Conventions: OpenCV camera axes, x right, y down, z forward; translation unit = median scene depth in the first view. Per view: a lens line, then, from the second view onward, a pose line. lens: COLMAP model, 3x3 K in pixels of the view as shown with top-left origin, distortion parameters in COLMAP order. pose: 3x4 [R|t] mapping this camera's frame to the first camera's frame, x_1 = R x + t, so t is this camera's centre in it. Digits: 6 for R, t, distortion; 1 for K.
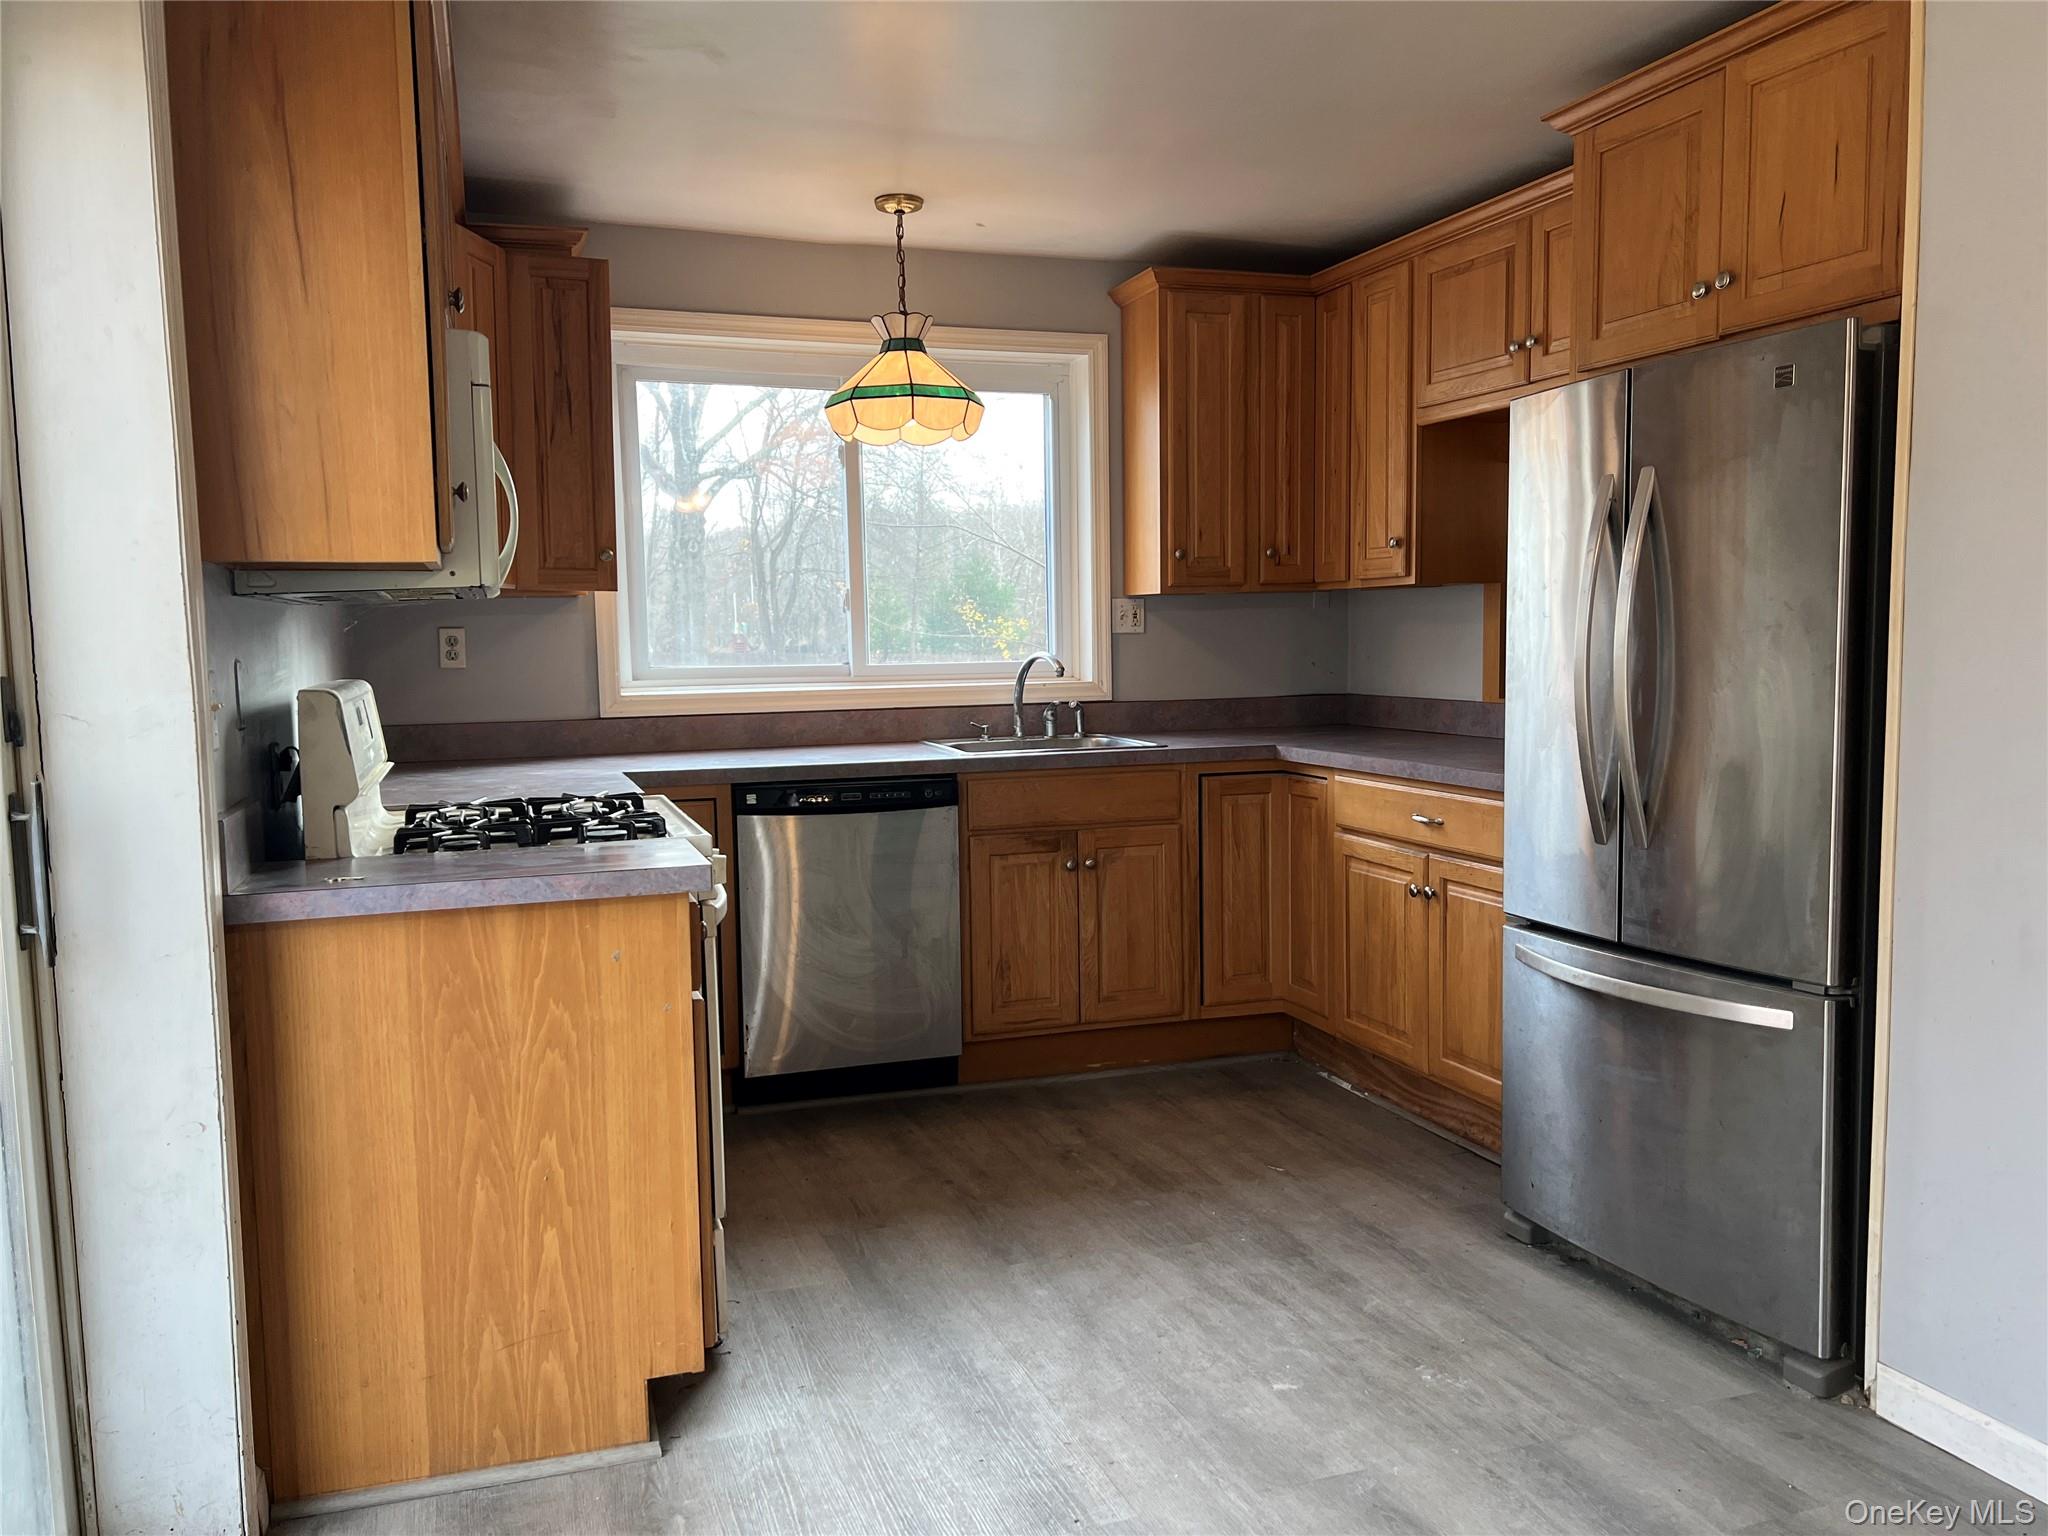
lens RADIAL K [[1535.8, 0, 1024.0], [0, 1535.8, 768.0], [0, 0, 1]] dist [0.102019, -0.125331]
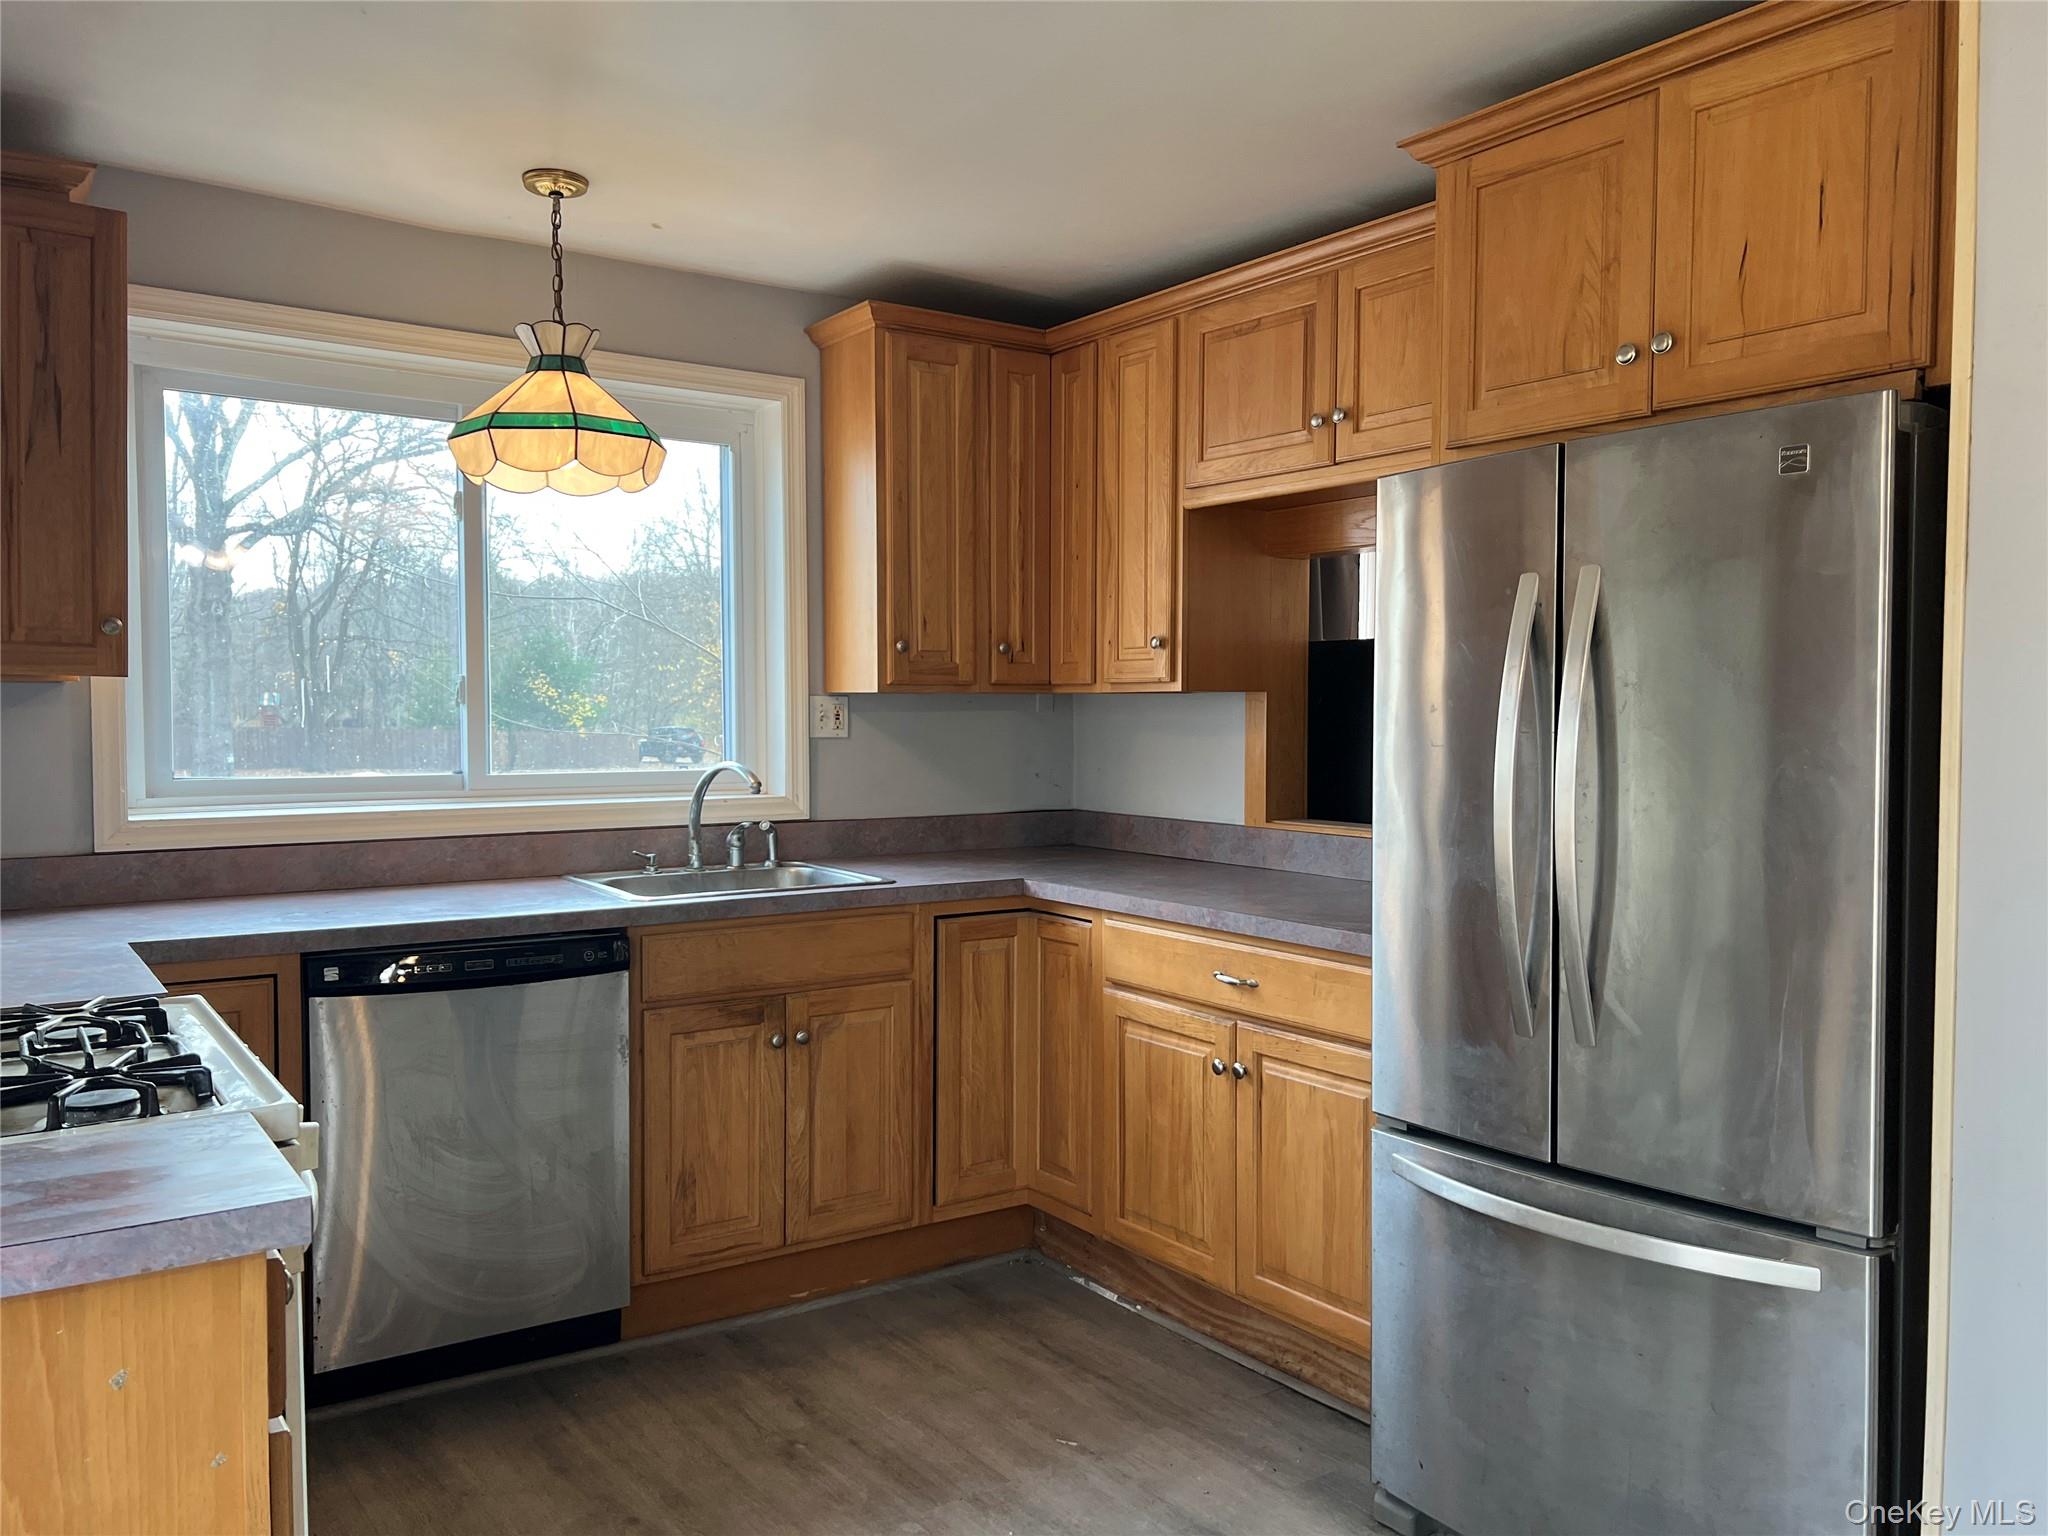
lens RADIAL K [[1529.6, 0, 1024.0], [0, 1529.6, 768.0], [0, 0, 1]] dist [0.069853, -0.080535]
pose [[0.963155, 0.007016, 0.268856, -0.060356], [0.006791, 0.998707, -0.050389, -0.034981], [-0.268861, 0.050358, 0.961862, 0.217591]]
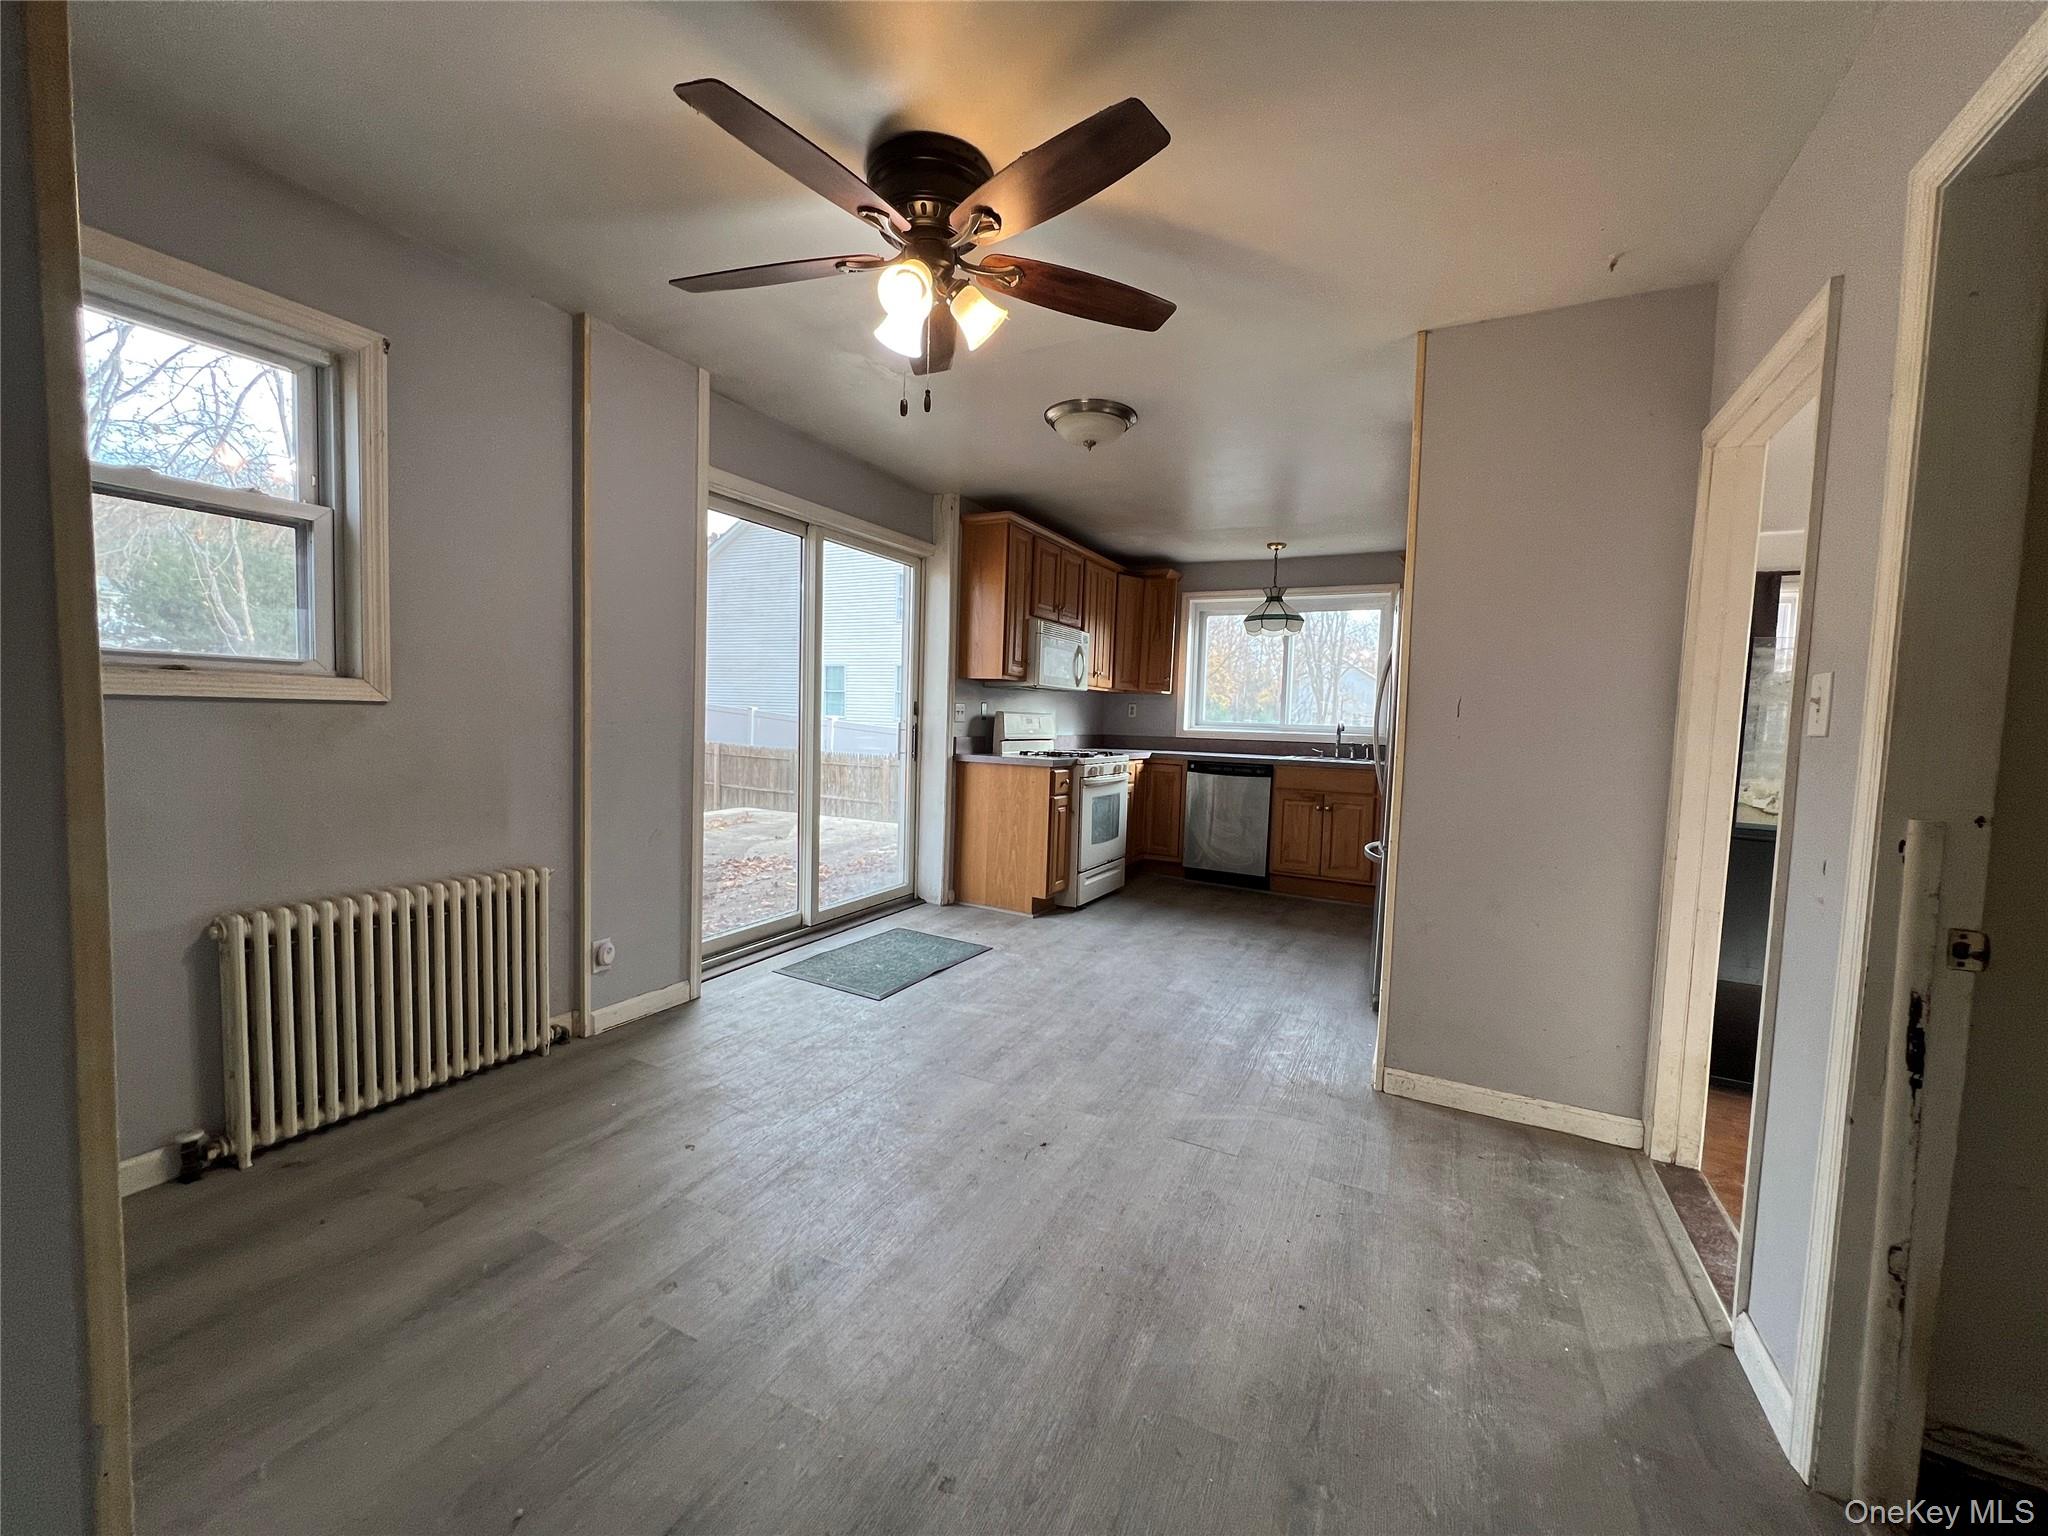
lens RADIAL K [[822.5, 0, 1024.0], [0, 822.5, 768.0], [0, 0, 1]] dist [-0.001708, -0.000256]
pose [[0.683385, 0.085737, -0.725007, 0.653426], [-0.108603, 0.993969, 0.015176, 0.031788], [0.721936, 0.068367, 0.688575, -0.224855]]
